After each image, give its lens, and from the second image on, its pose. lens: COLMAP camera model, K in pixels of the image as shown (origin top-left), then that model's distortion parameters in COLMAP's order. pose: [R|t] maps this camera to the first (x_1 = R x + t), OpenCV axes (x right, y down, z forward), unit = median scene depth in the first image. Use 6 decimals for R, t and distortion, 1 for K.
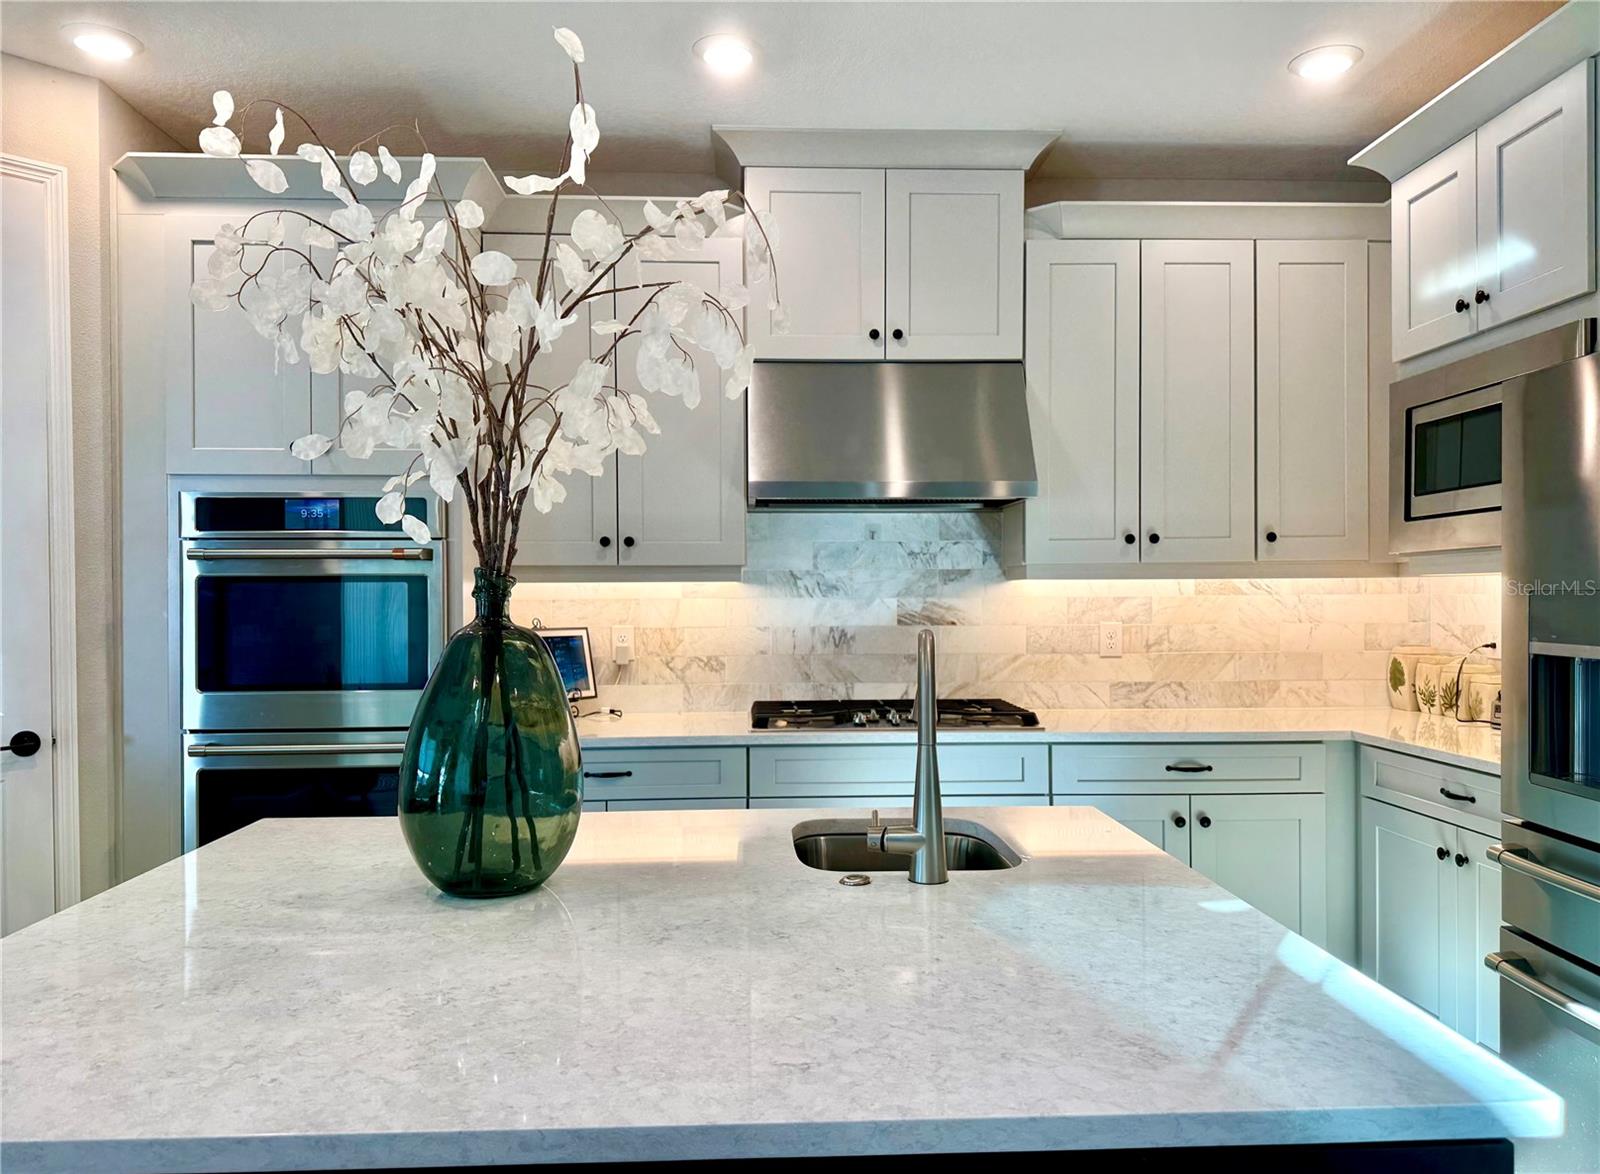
lens RADIAL K [[1148.1, 0, 794.8], [0, 1148.1, 601.6], [0, 0, 1]] dist [0.110444, -0.185050]
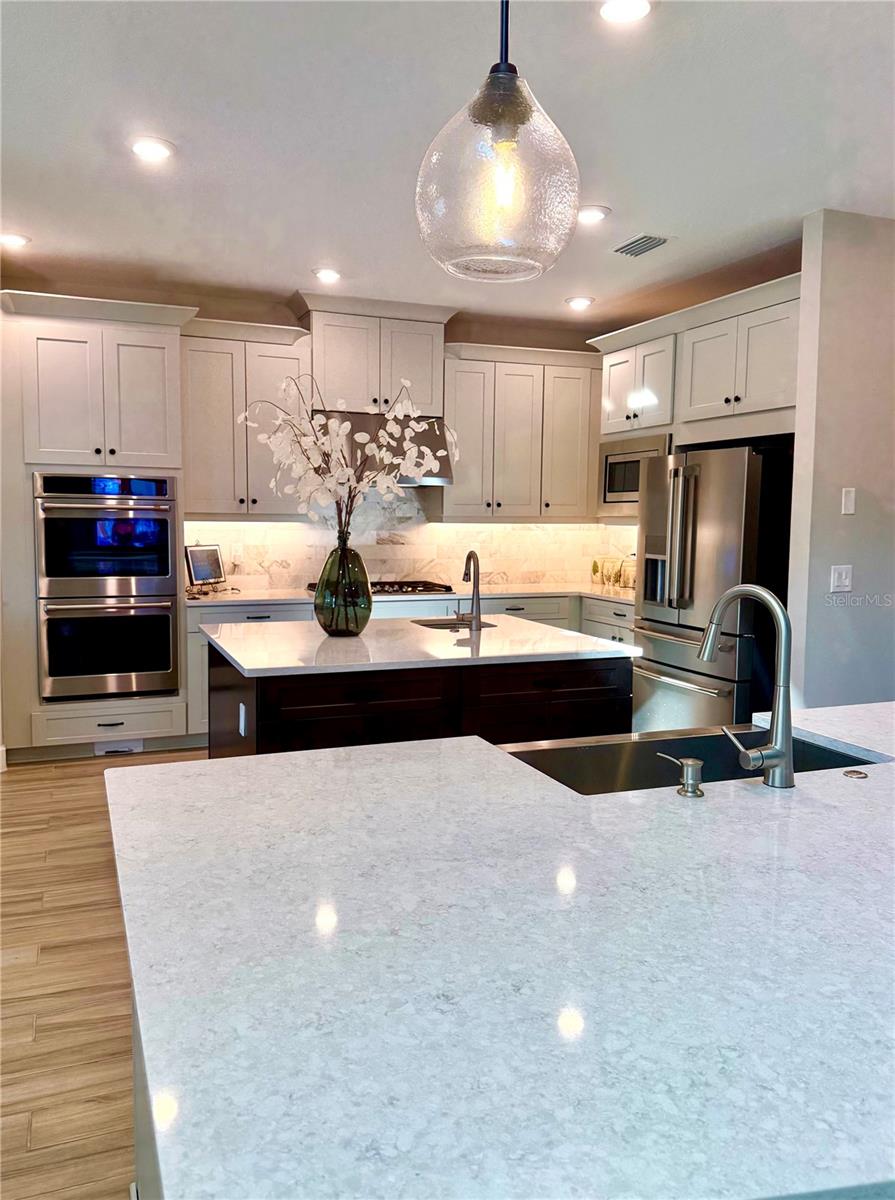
lens RADIAL K [[967.5, 0, 447.5], [0, 967.5, 600.0], [0, 0, 1]] dist [0.142677, -0.267408]
pose [[0.940991, -0.014752, 0.338109, -0.429261], [-0.014666, 0.996334, 0.084287, -0.031829], [-0.338113, -0.084272, 0.937325, -0.733804]]
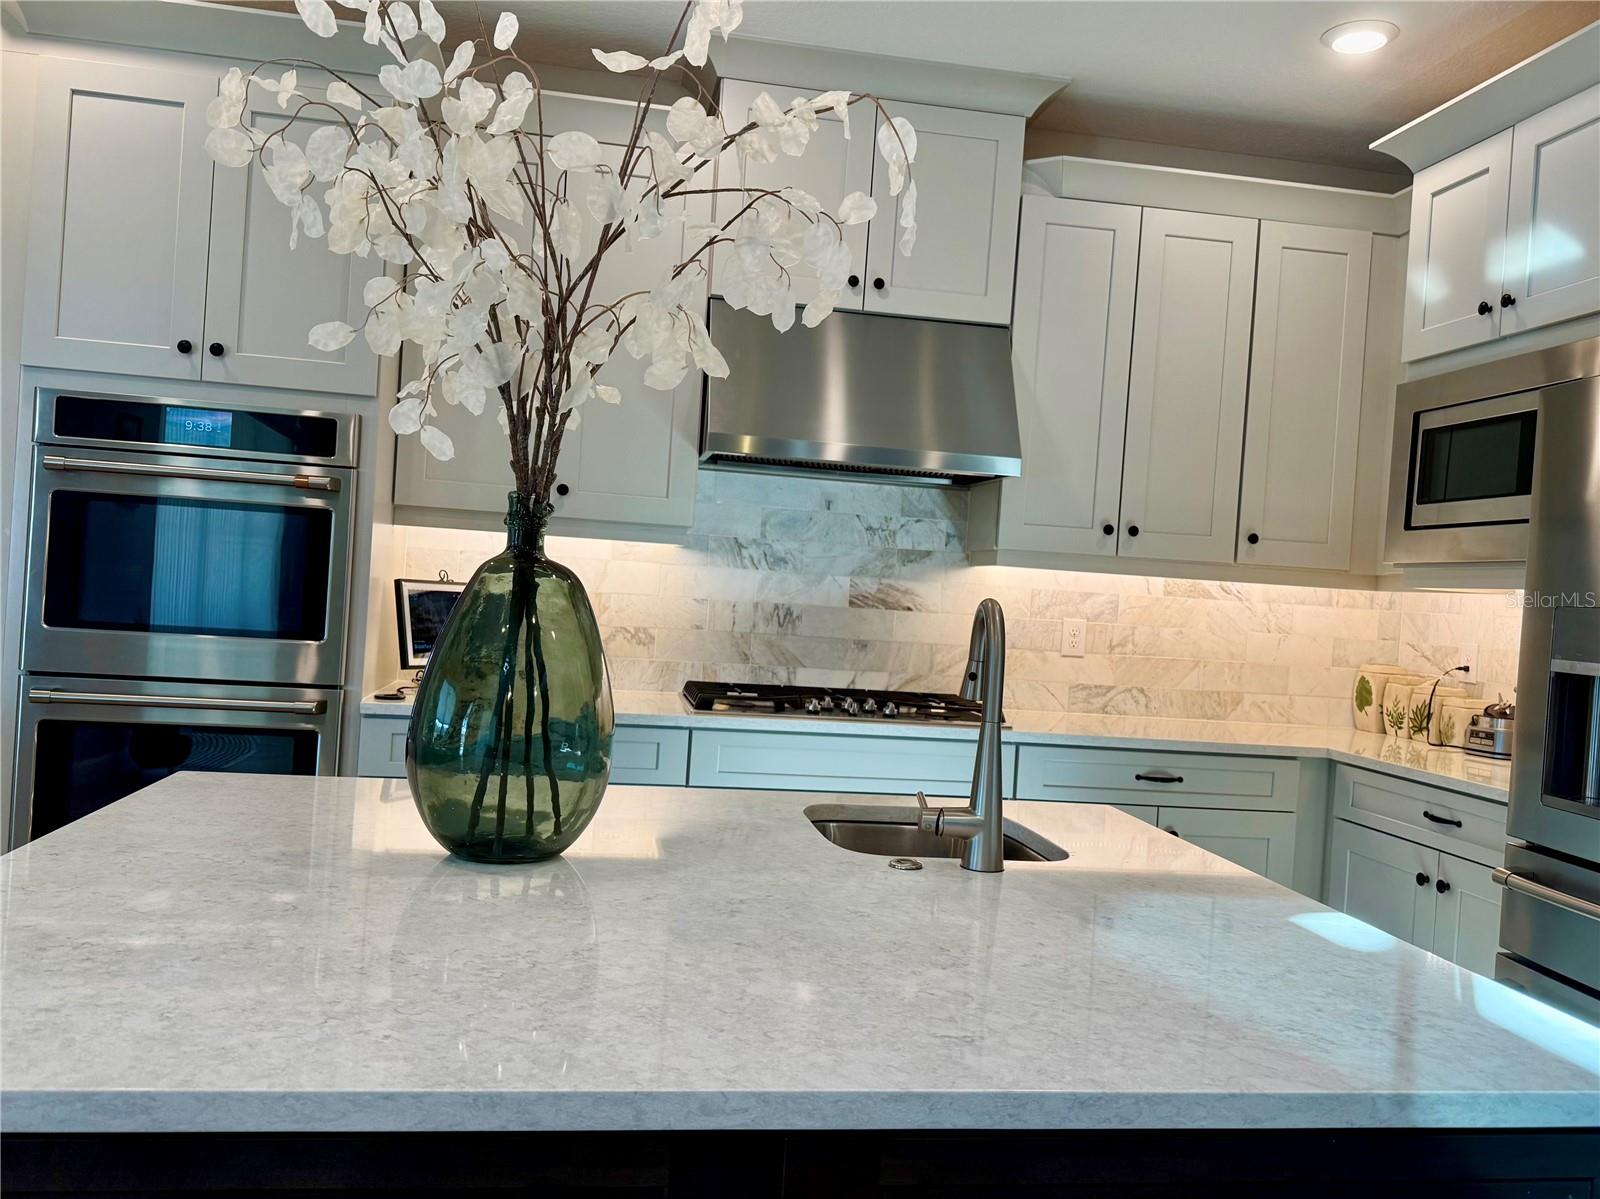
lens RADIAL K [[1290.1, 0, 796.8], [0, 1290.1, 602.3], [0, 0, 1]] dist [0.142677, -0.267408]
pose [[0.990648, 0.067658, 0.118483, -0.084770], [-0.068765, 0.997619, 0.005278, 0.017146], [-0.117844, -0.013376, 0.992942, -0.005015]]
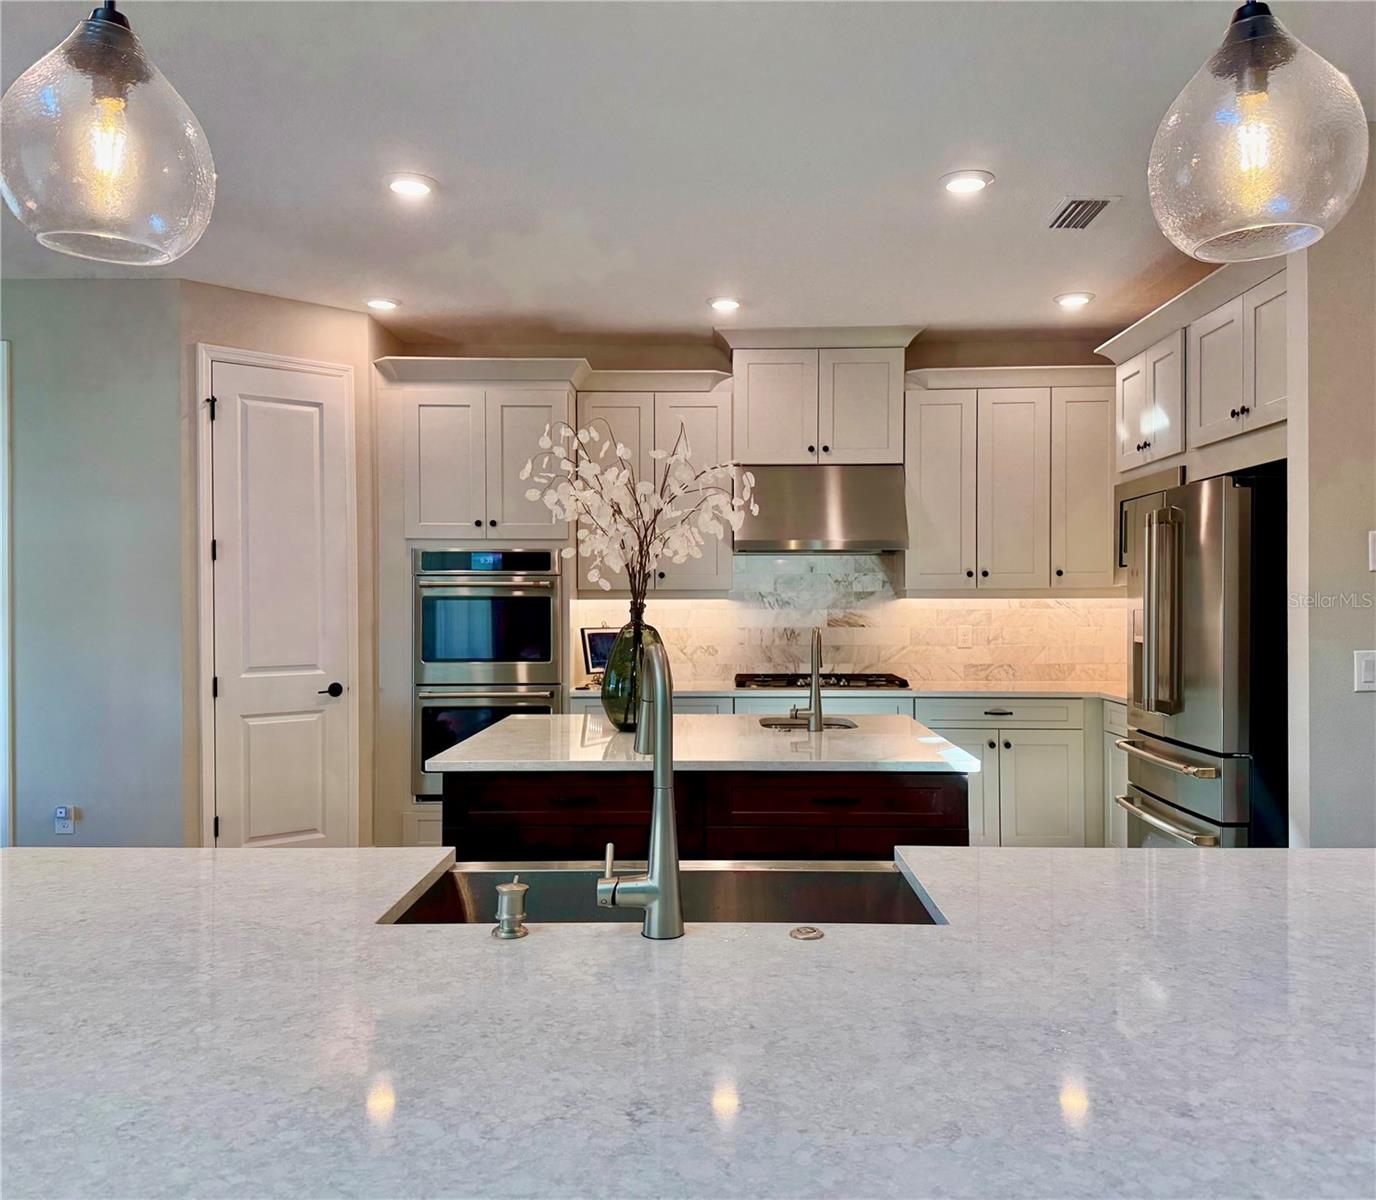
lens RADIAL K [[1179.4, 0, 688.0], [0, 1179.4, 600.0], [0, 0, 1]] dist [0.113026, -0.171667]
pose [[0.997816, 0.003443, -0.065968, 0.006330], [-0.003745, 0.999983, -0.004455, -0.009934], [0.065952, 0.004693, 0.997812, -0.746889]]
